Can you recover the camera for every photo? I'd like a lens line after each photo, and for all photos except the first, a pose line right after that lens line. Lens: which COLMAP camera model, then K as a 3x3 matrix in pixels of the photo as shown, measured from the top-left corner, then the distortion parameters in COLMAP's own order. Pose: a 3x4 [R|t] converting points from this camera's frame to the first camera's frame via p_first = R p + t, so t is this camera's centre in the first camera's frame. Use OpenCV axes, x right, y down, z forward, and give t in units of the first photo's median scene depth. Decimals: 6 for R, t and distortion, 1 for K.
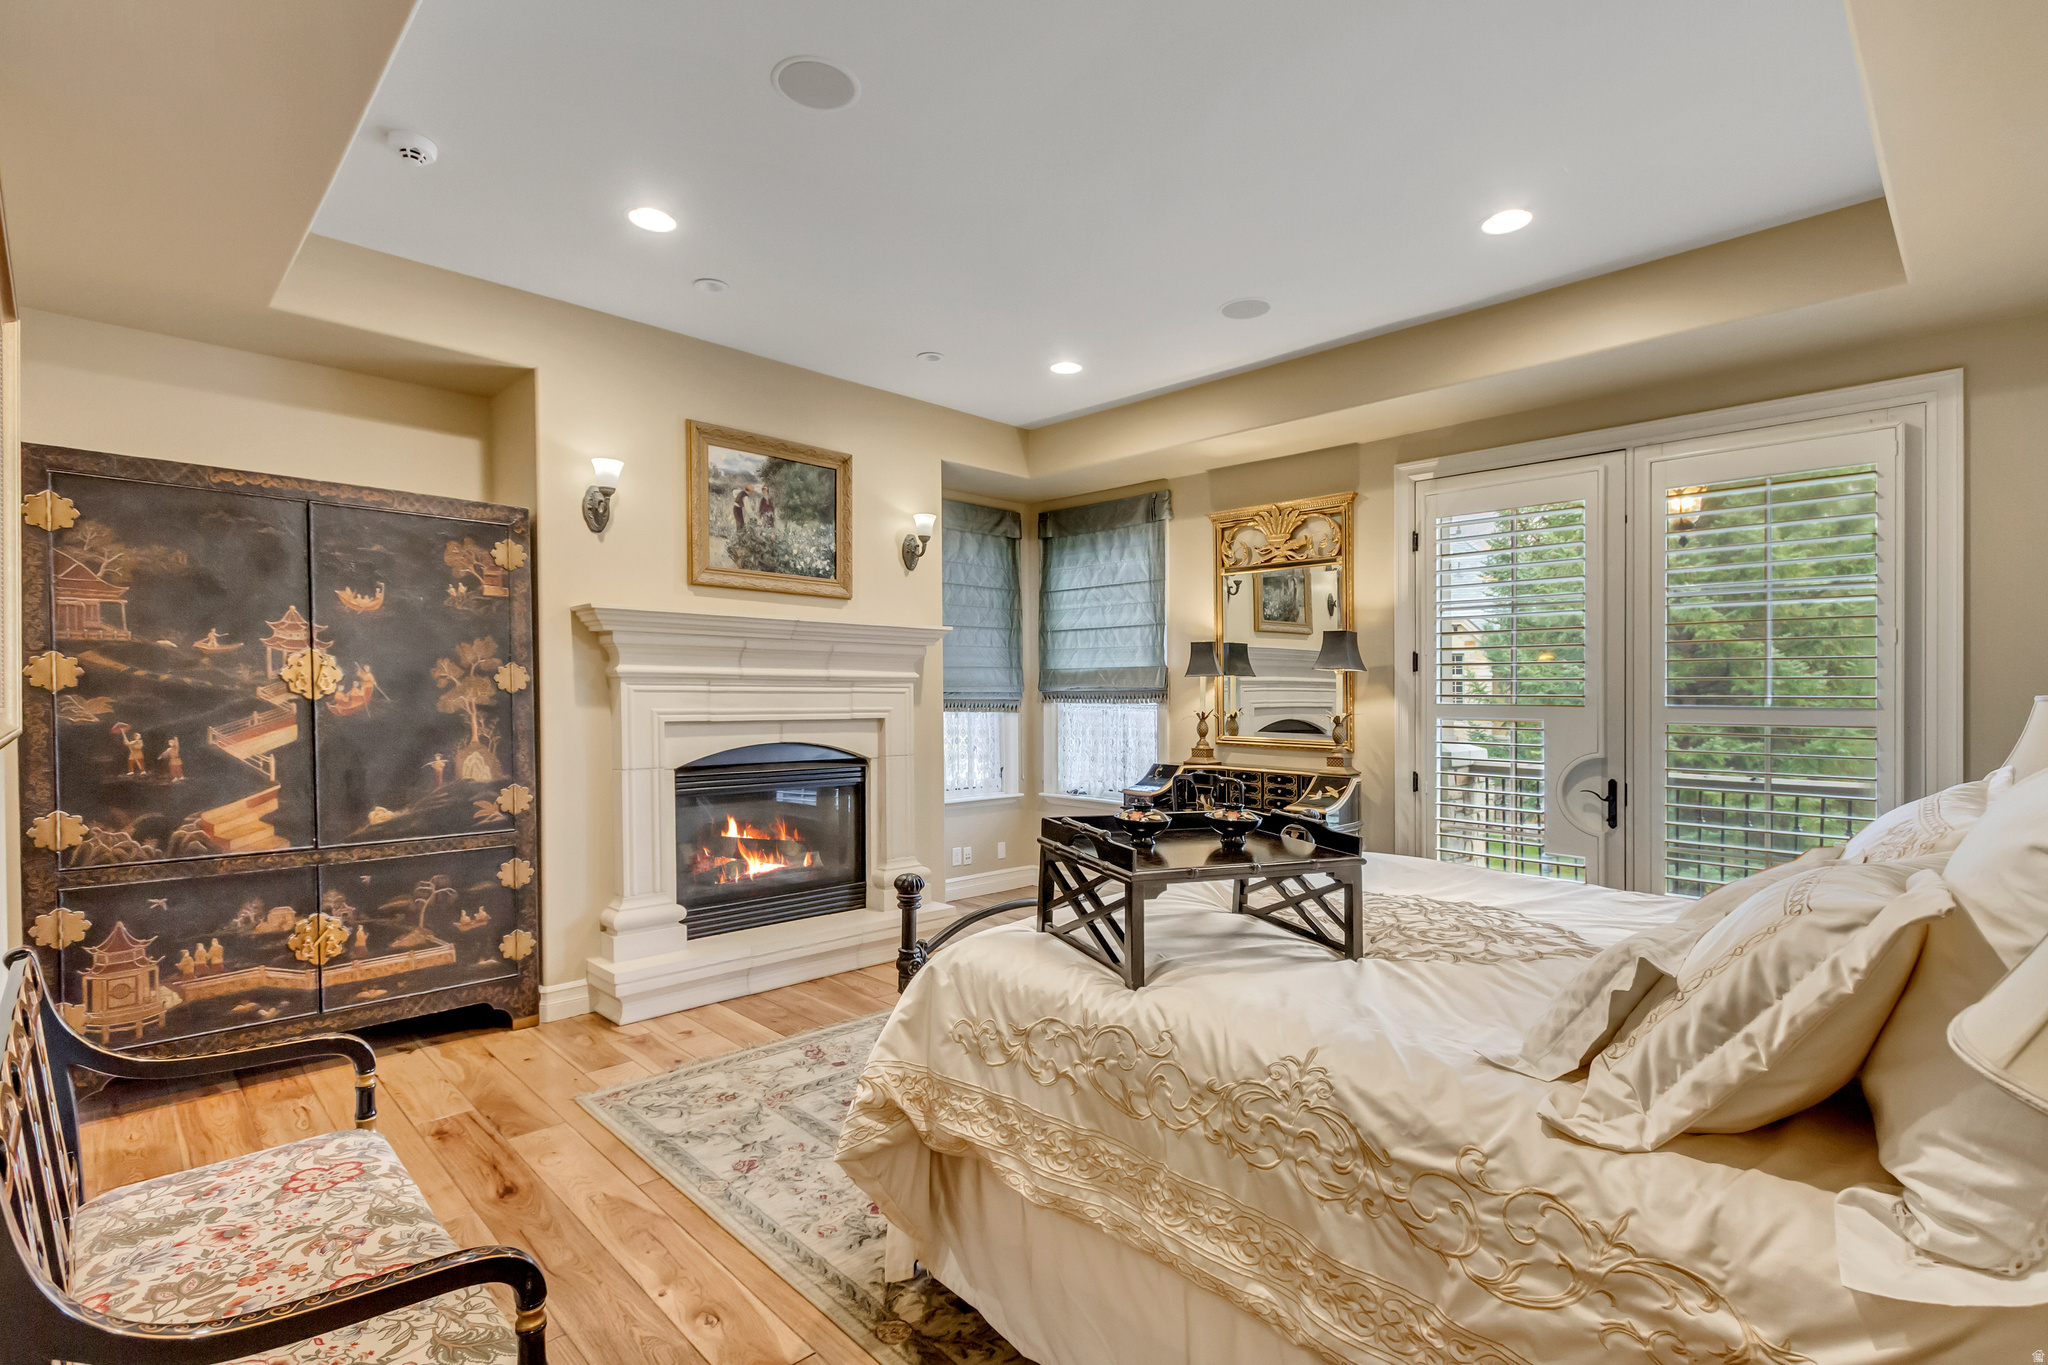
lens RADIAL K [[957.8, 0, 1020.9], [0, 957.8, 706.4], [0, 0, 1]] dist [0.012923, 0.000335]
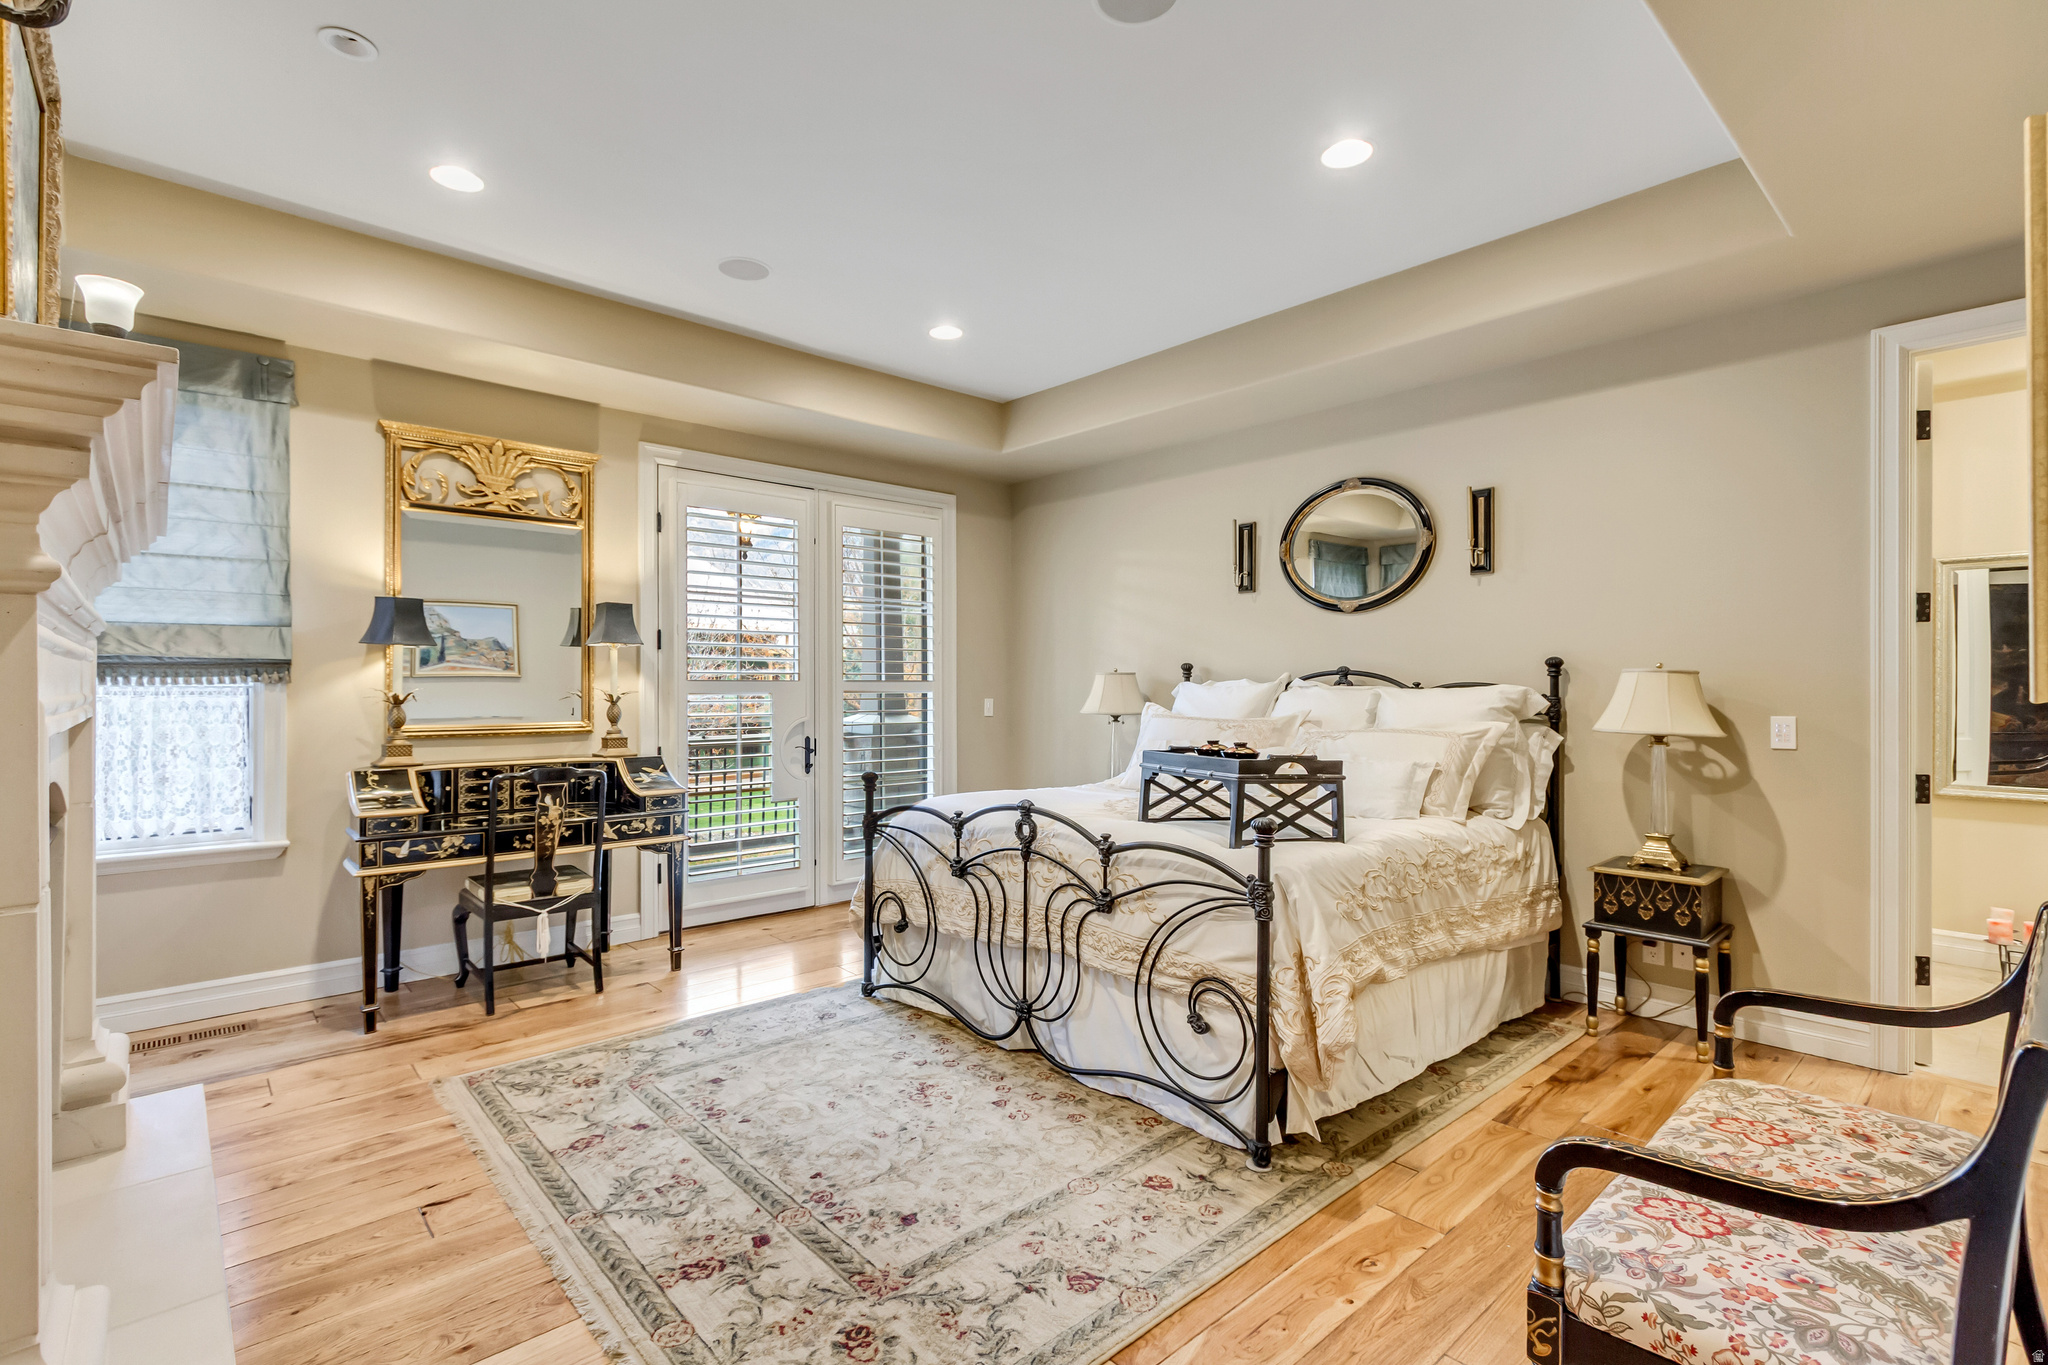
lens RADIAL K [[944.6, 0, 1026.1], [0, 944.6, 676.1], [0, 0, 1]] dist [0.011656, 0.000025]
pose [[0.029651, 0.001939, 0.999558, -0.635872], [0.011812, 0.999928, -0.002290, -0.000188], [-0.999491, 0.011875, 0.029626, 0.622715]]
